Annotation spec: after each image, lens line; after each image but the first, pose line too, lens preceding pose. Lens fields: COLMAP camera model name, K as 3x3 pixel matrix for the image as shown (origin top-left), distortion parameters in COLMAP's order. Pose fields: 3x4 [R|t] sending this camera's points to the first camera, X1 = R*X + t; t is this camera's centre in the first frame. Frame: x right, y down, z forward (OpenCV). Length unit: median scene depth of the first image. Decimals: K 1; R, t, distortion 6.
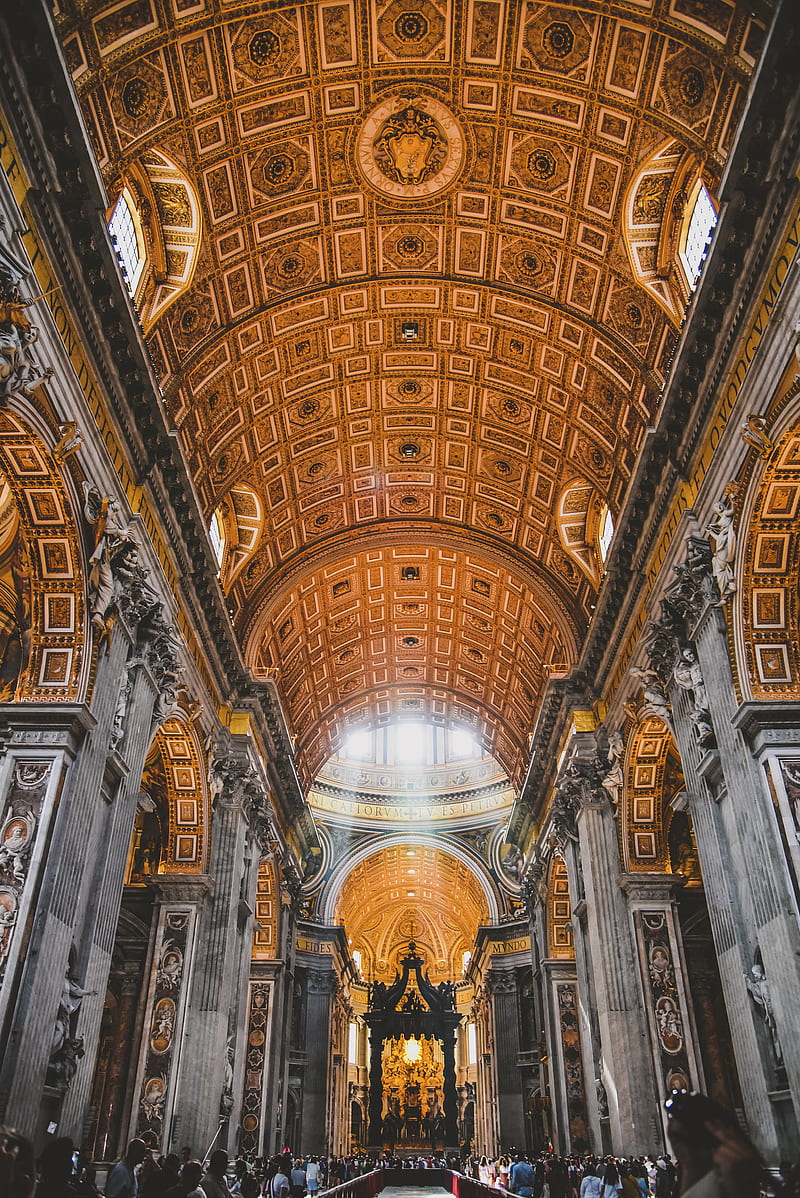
lens RADIAL K [[852.1, 0, 392.4], [0, 852.1, 593.1], [0, 0, 1]] dist [-0.086281, 0.026909]
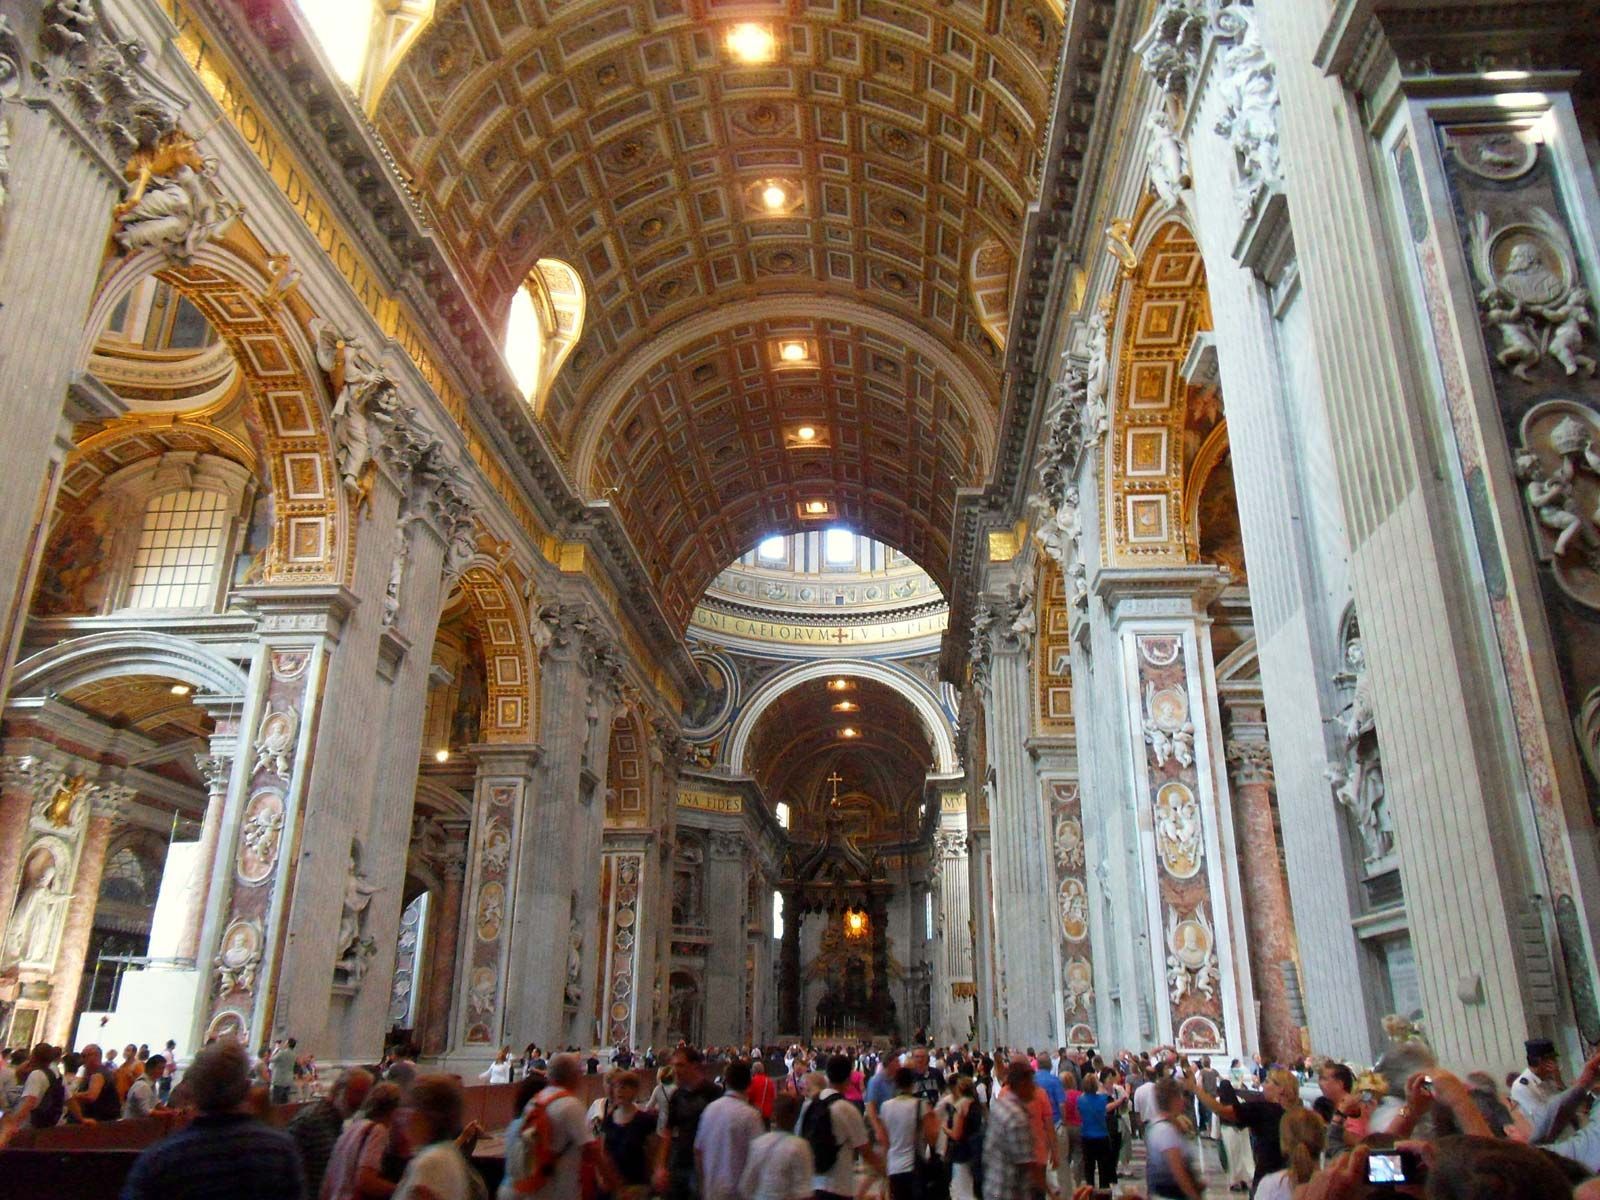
lens RADIAL K [[1190.4, 0, 805.9], [0, 1190.4, 597.3], [0, 0, 1]] dist [-0.002571, 0.009467]
pose [[0.998840, -0.015746, -0.045510, 0.133793], [0.026104, 0.971181, 0.236908, -0.104081], [0.040468, -0.237821, 0.970466, -0.148403]]
